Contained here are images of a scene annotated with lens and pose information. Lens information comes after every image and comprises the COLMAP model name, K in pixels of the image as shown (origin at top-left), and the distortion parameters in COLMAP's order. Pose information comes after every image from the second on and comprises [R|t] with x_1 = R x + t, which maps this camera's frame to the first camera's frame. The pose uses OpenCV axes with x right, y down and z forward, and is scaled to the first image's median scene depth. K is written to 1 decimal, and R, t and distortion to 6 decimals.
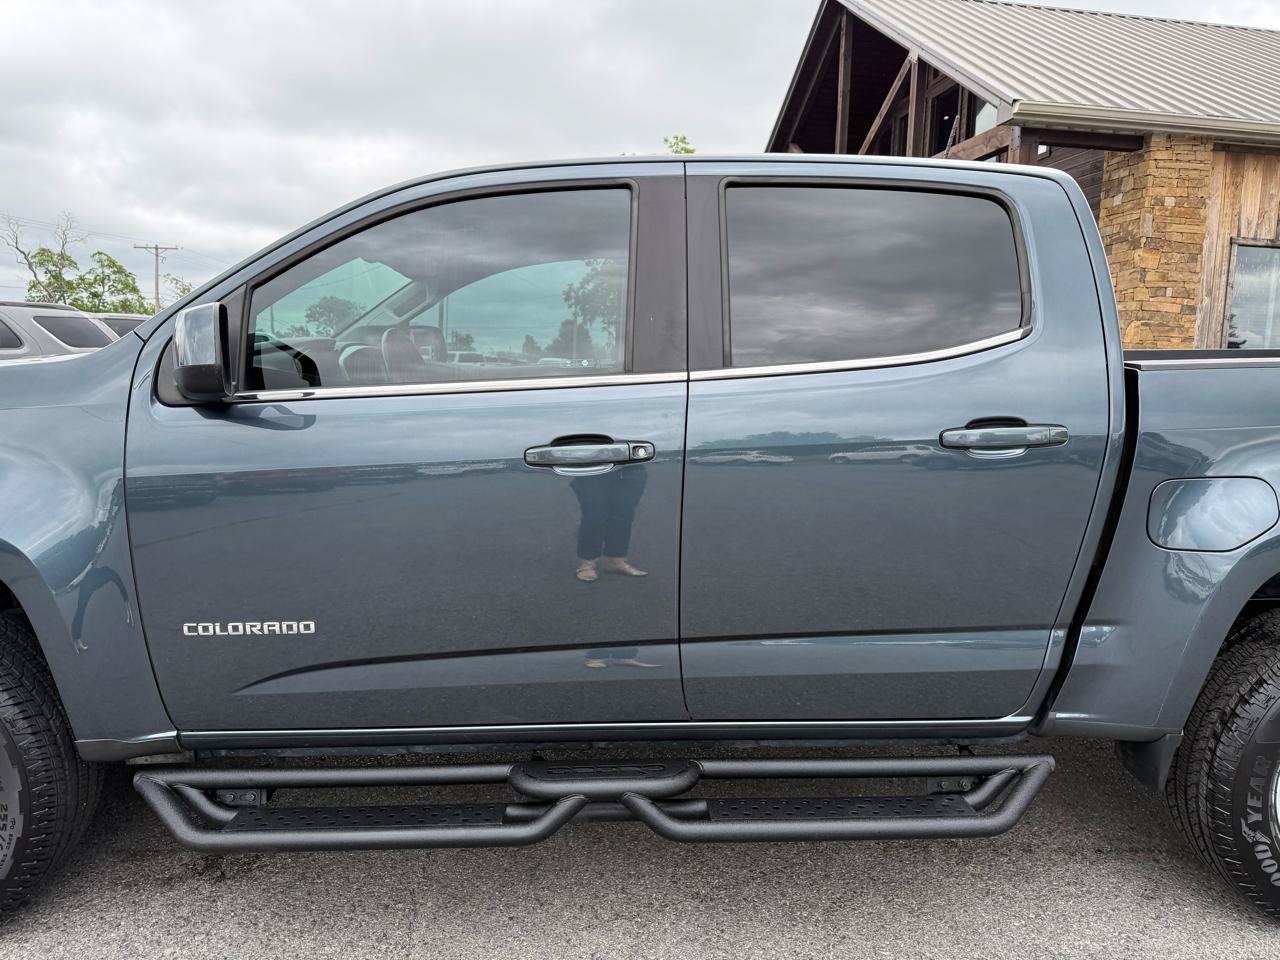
lens RADIAL K [[904.1, 0, 643.2], [0, 904.1, 486.4], [0, 0, 1]] dist [0.032990, -0.039960]
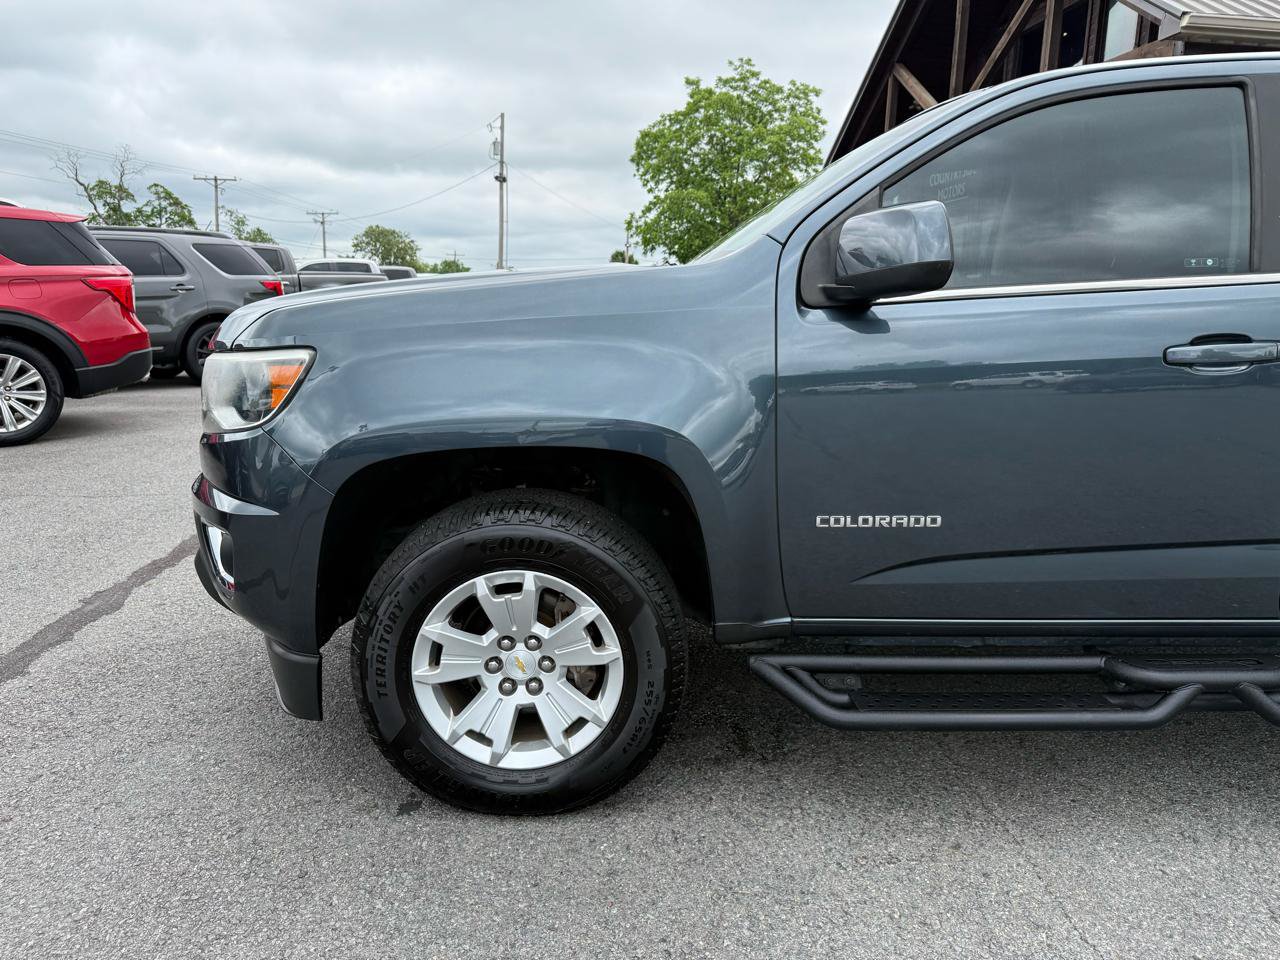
lens RADIAL K [[904.1, 0, 643.9], [0, 904.1, 473.2], [0, 0, 1]] dist [0.032990, -0.039960]
pose [[0.999156, 0.005525, -0.040710, -0.118950], [-0.003115, 0.998252, 0.059022, 0.007189], [0.040965, -0.058845, 0.997426, -0.009210]]
